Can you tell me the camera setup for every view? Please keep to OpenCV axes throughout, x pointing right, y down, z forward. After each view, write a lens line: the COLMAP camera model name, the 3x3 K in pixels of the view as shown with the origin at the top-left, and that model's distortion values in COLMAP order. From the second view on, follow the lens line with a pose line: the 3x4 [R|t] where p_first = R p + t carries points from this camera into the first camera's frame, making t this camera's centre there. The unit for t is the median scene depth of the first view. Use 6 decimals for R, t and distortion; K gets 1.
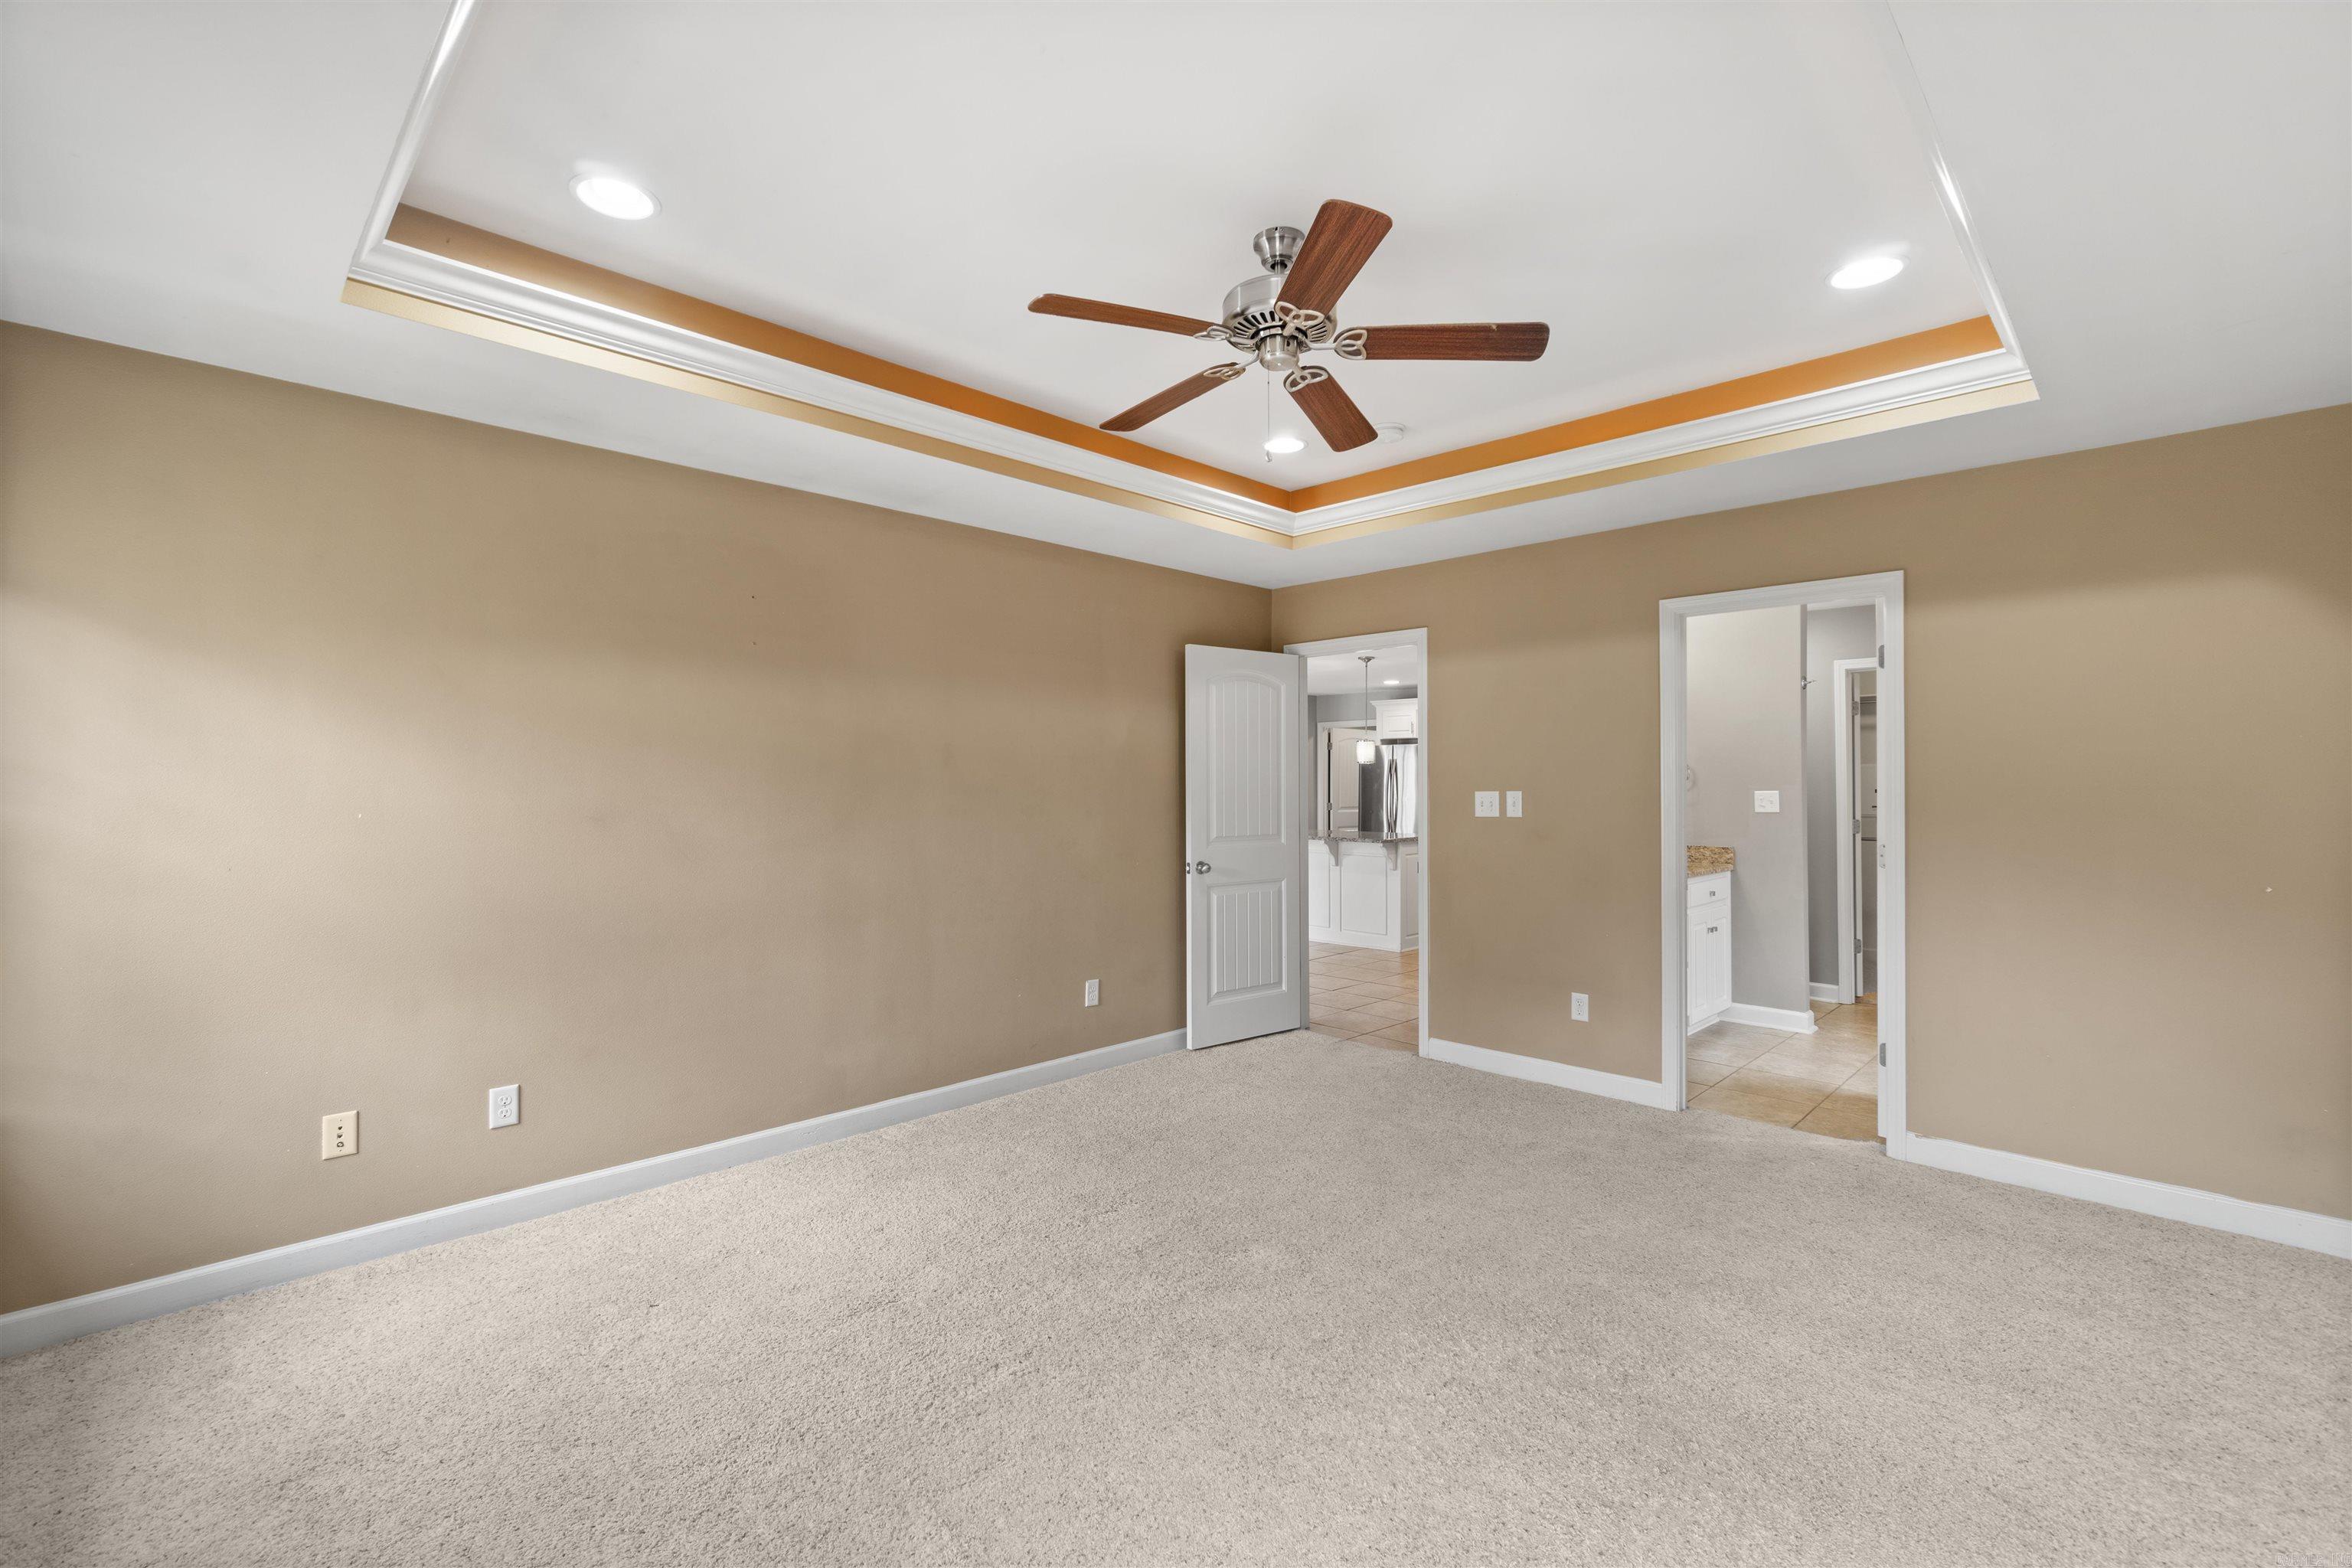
lens RADIAL K [[1020.4, 0, 1171.8], [0, 1020.4, 783.1], [0, 0, 1]] dist [-0.006988, 0.002528]
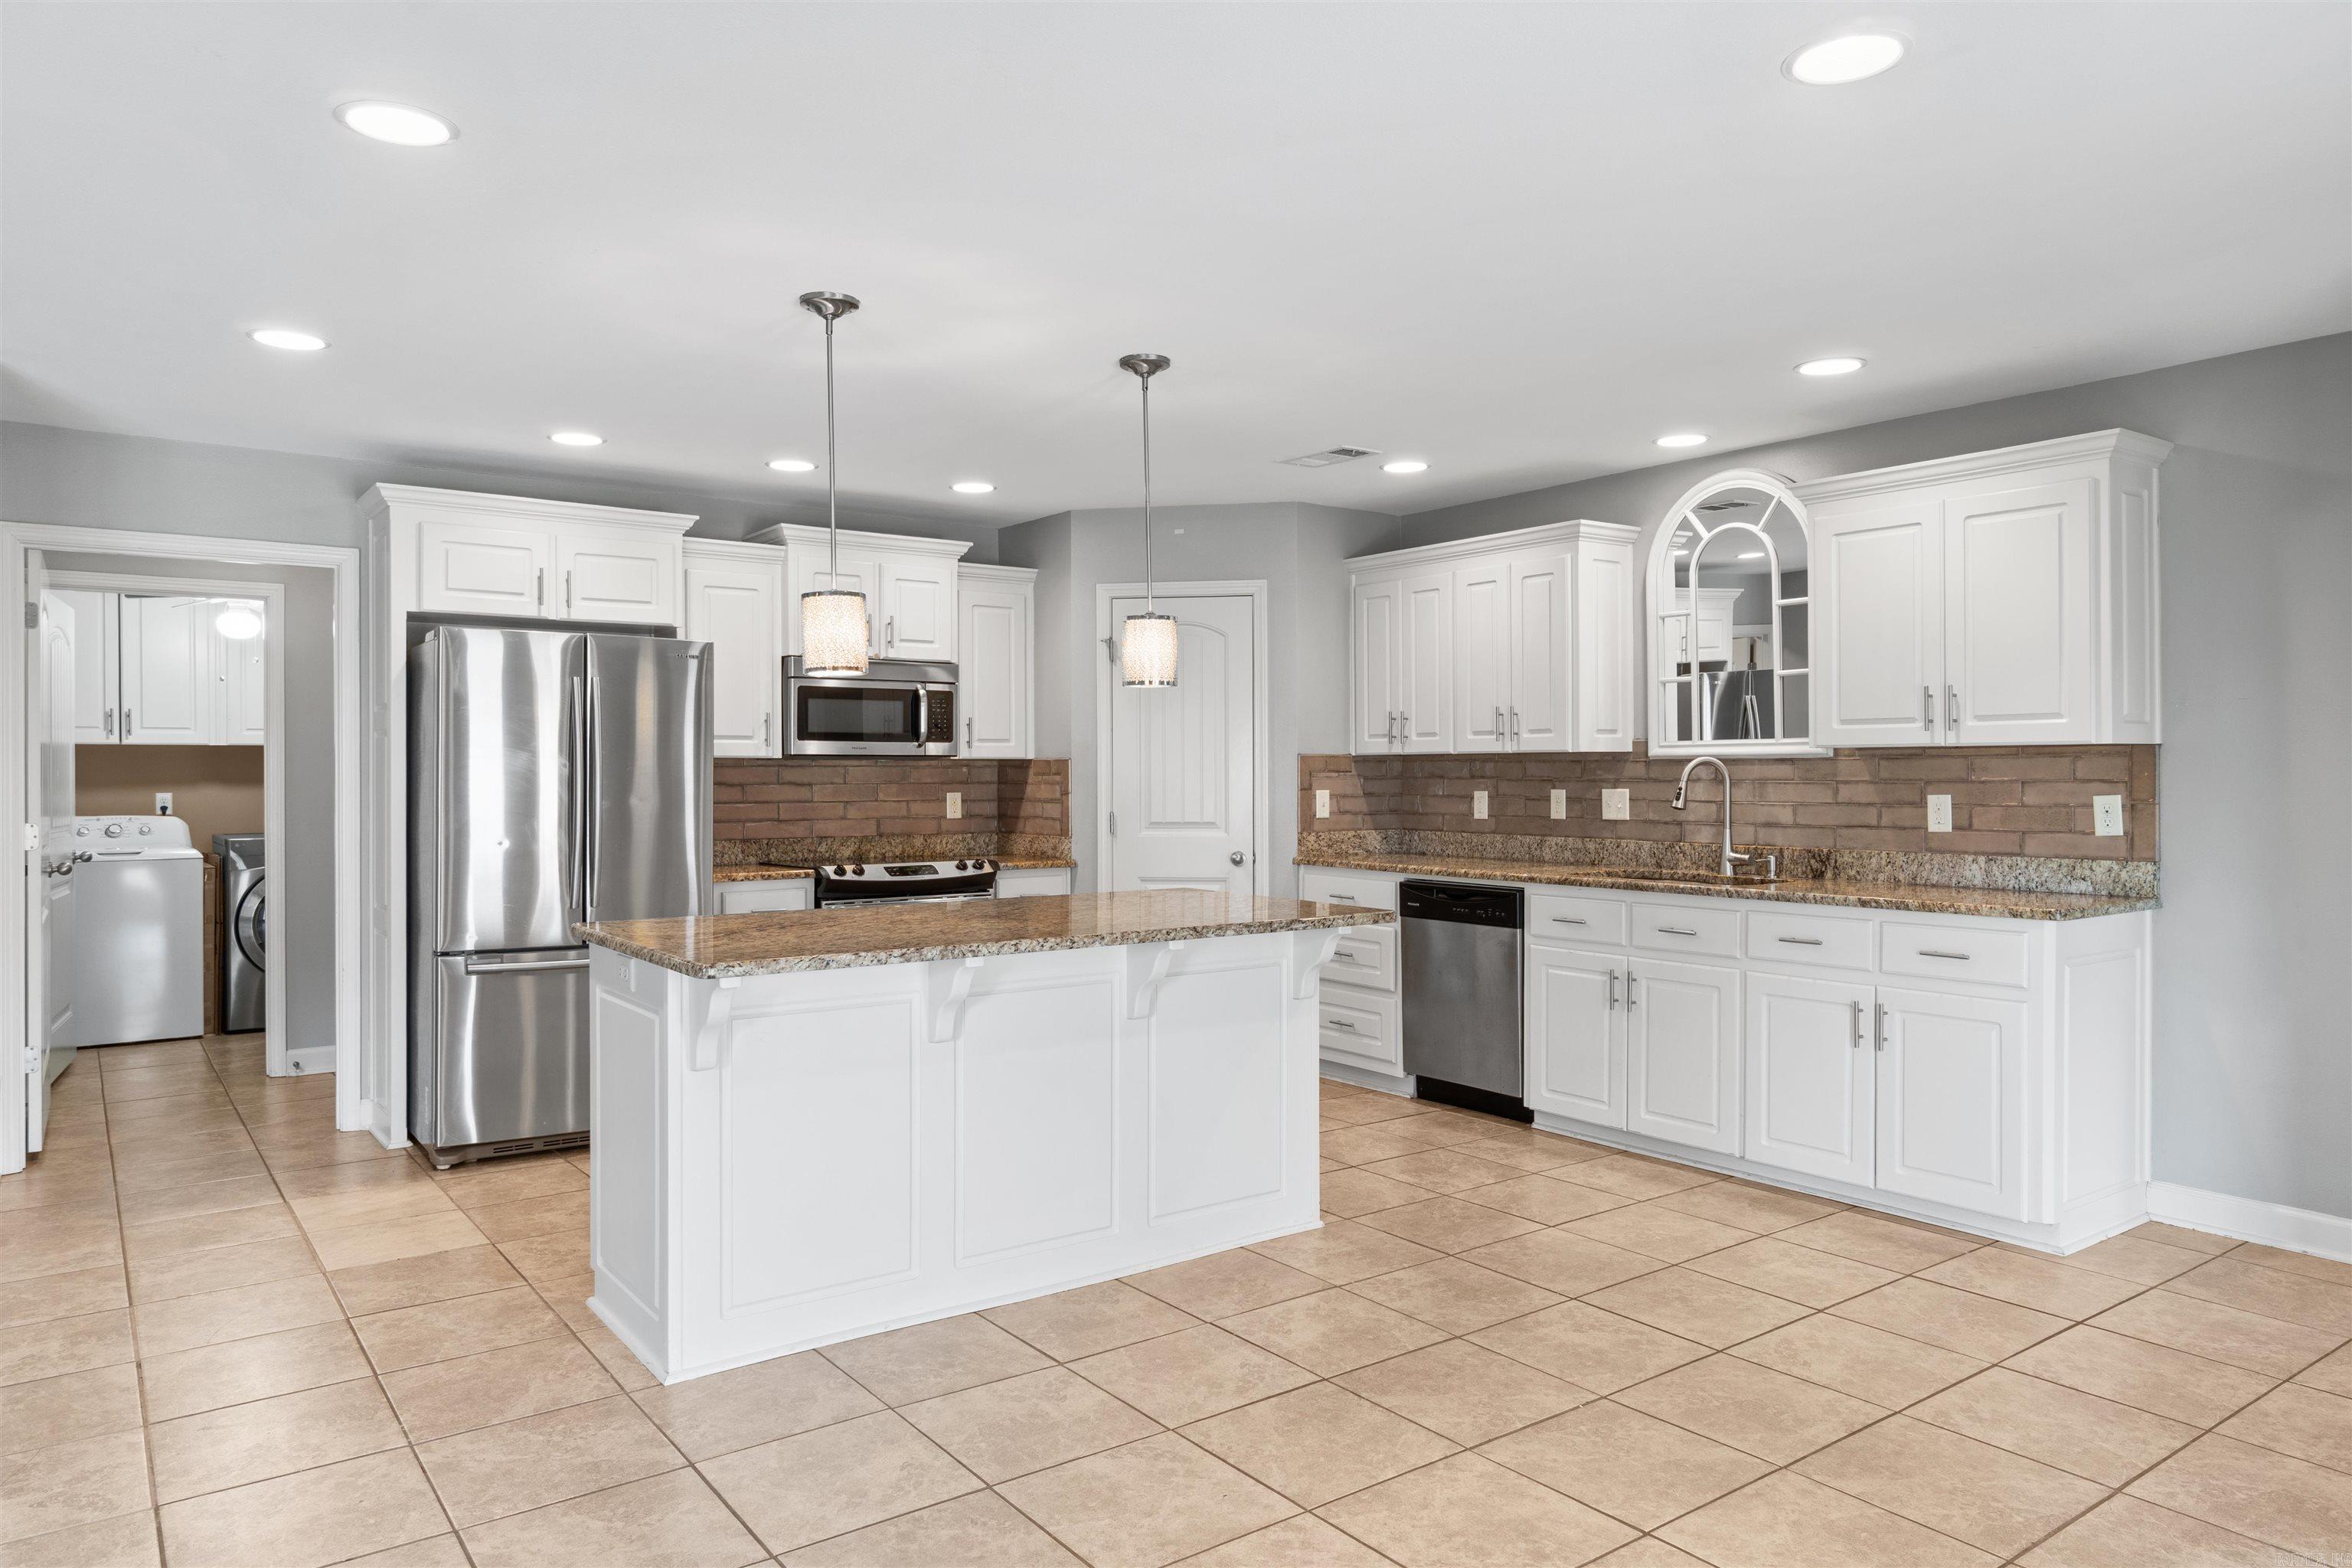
lens RADIAL K [[1517.0, 0, 1196.5], [0, 1517.0, 775.3], [0, 0, 1]] dist [0.003040, -0.000137]
pose [[0.133585, -0.005783, 0.991020, -0.532778], [-0.000492, 0.999982, 0.005902, 0.010935], [-0.991037, -0.001276, 0.133580, 1.687493]]
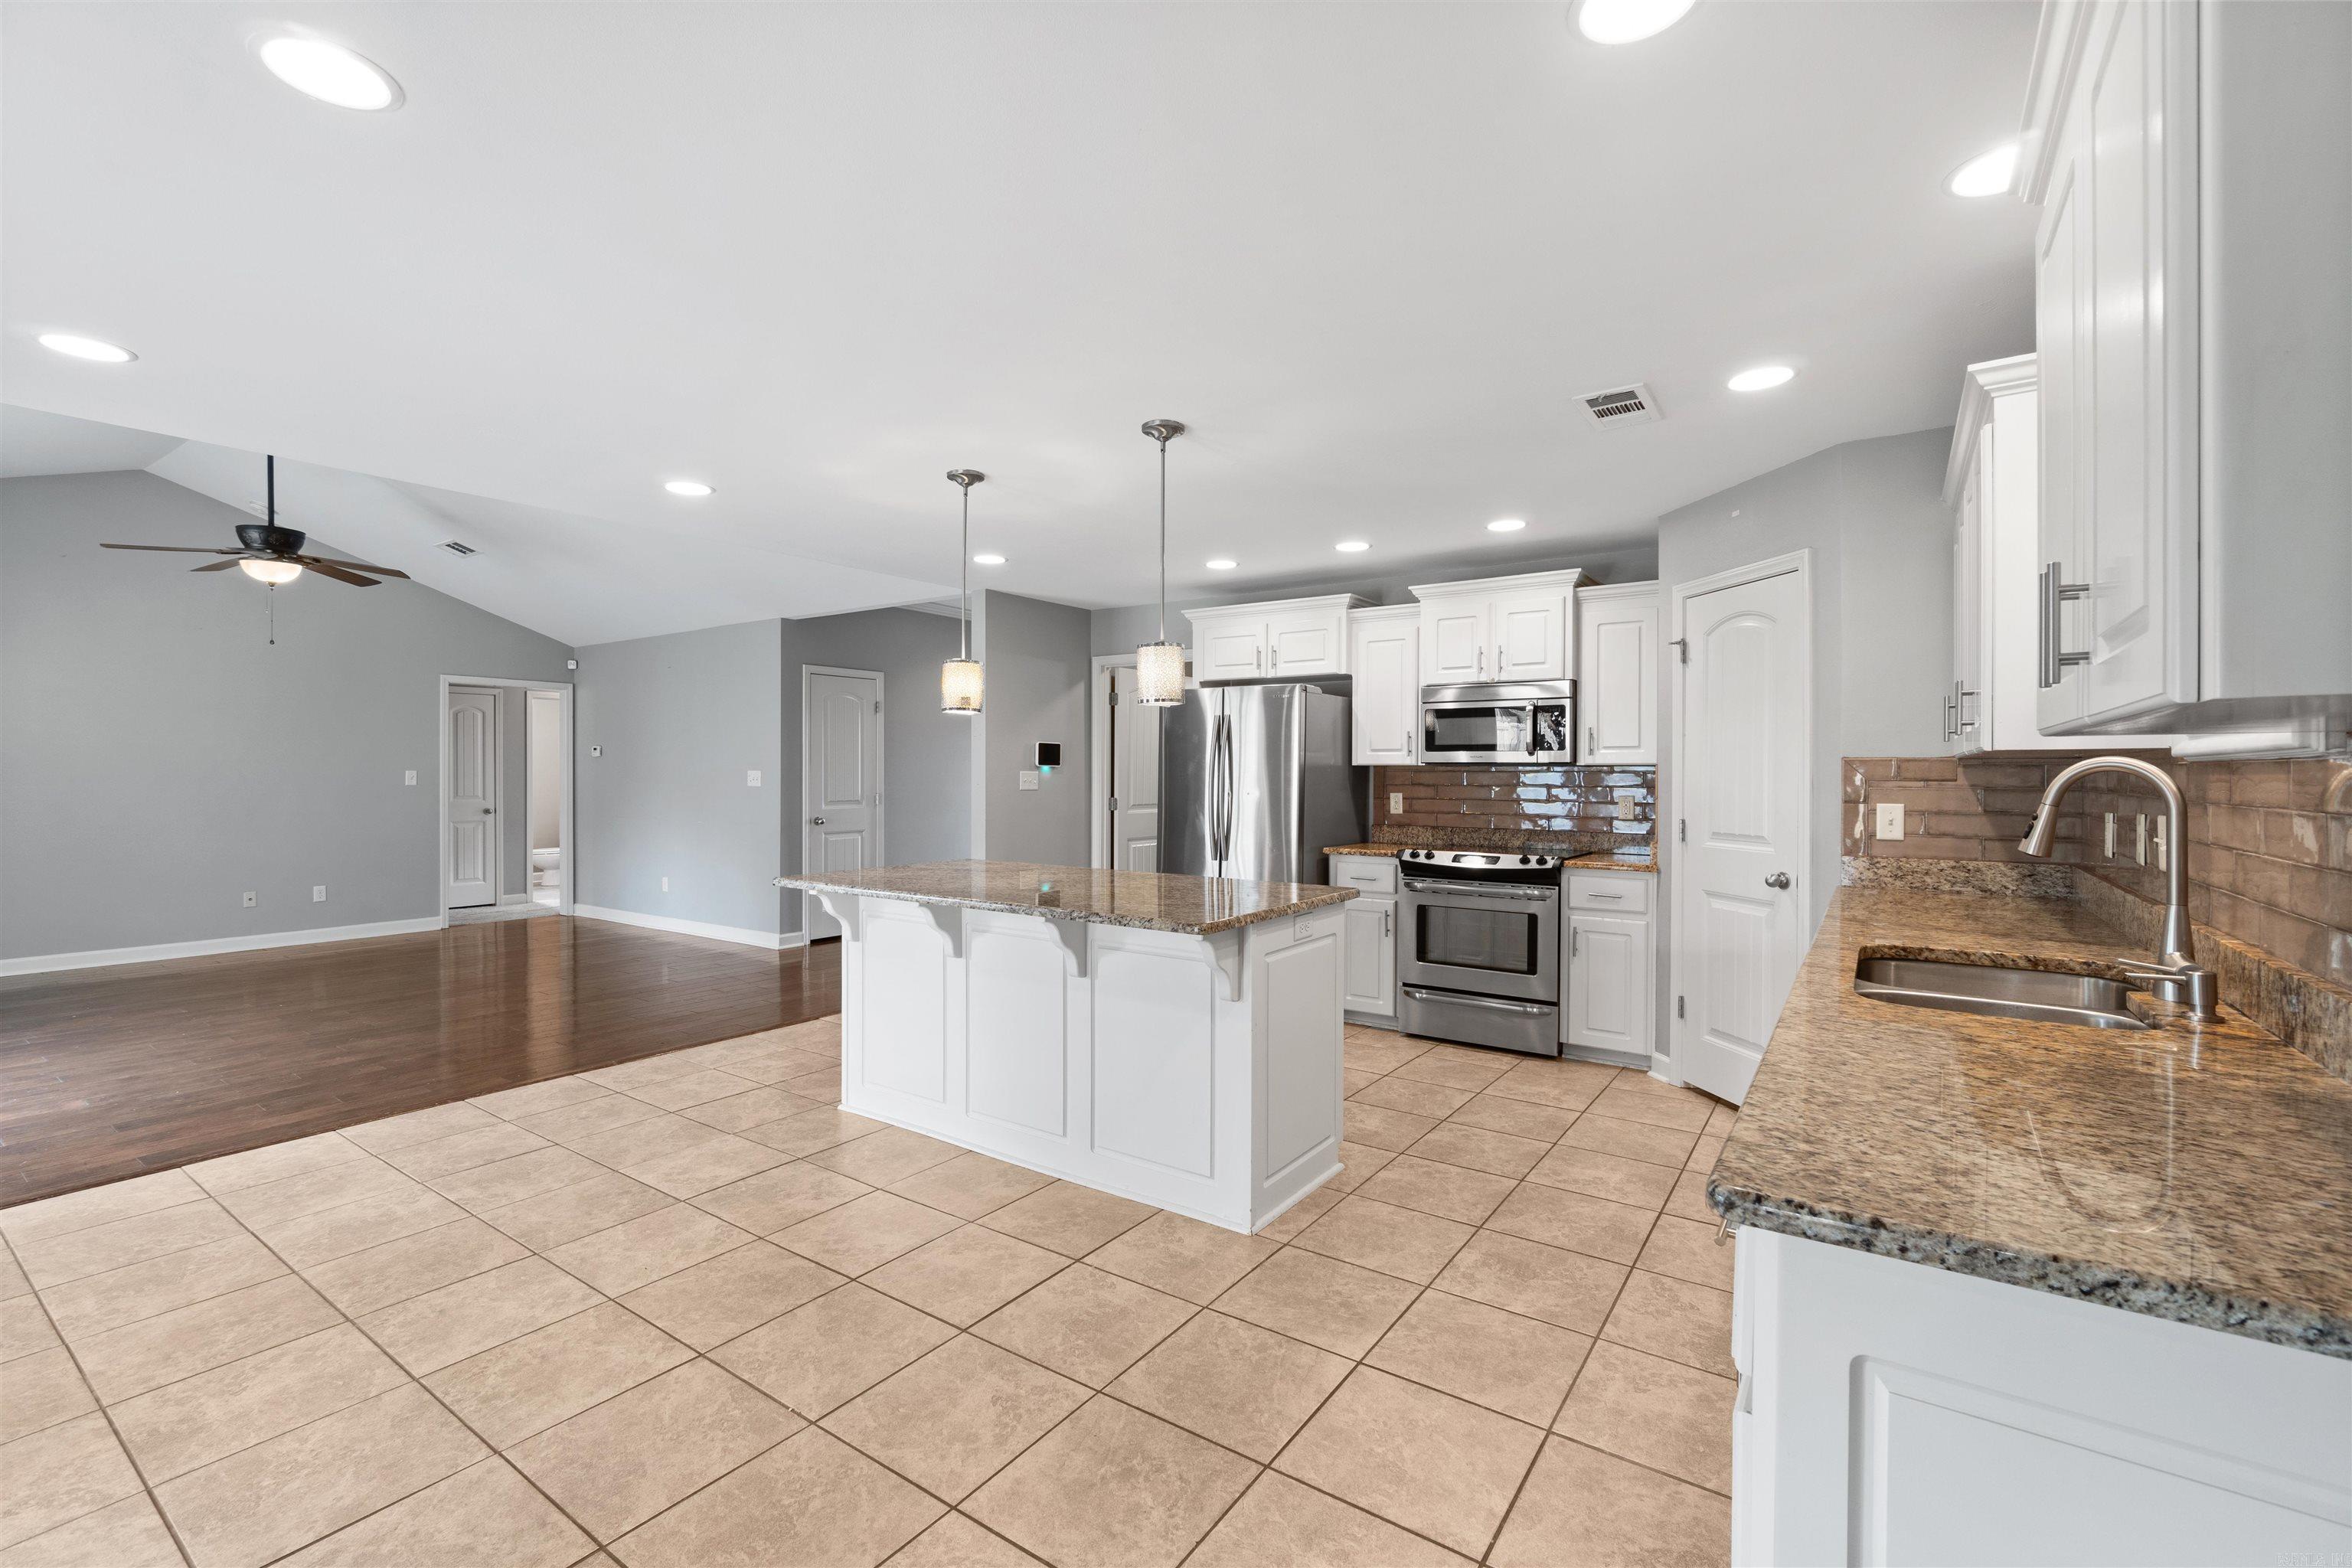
lens RADIAL K [[1020.4, 0, 1178.5], [0, 1020.4, 779.3], [0, 0, 1]] dist [-0.006988, 0.002528]
pose [[0.984091, -0.000510, 0.177667, 0.236751], [-0.001171, 0.999956, 0.009356, 0.009440], [-0.177664, -0.009415, 0.984046, 1.140265]]
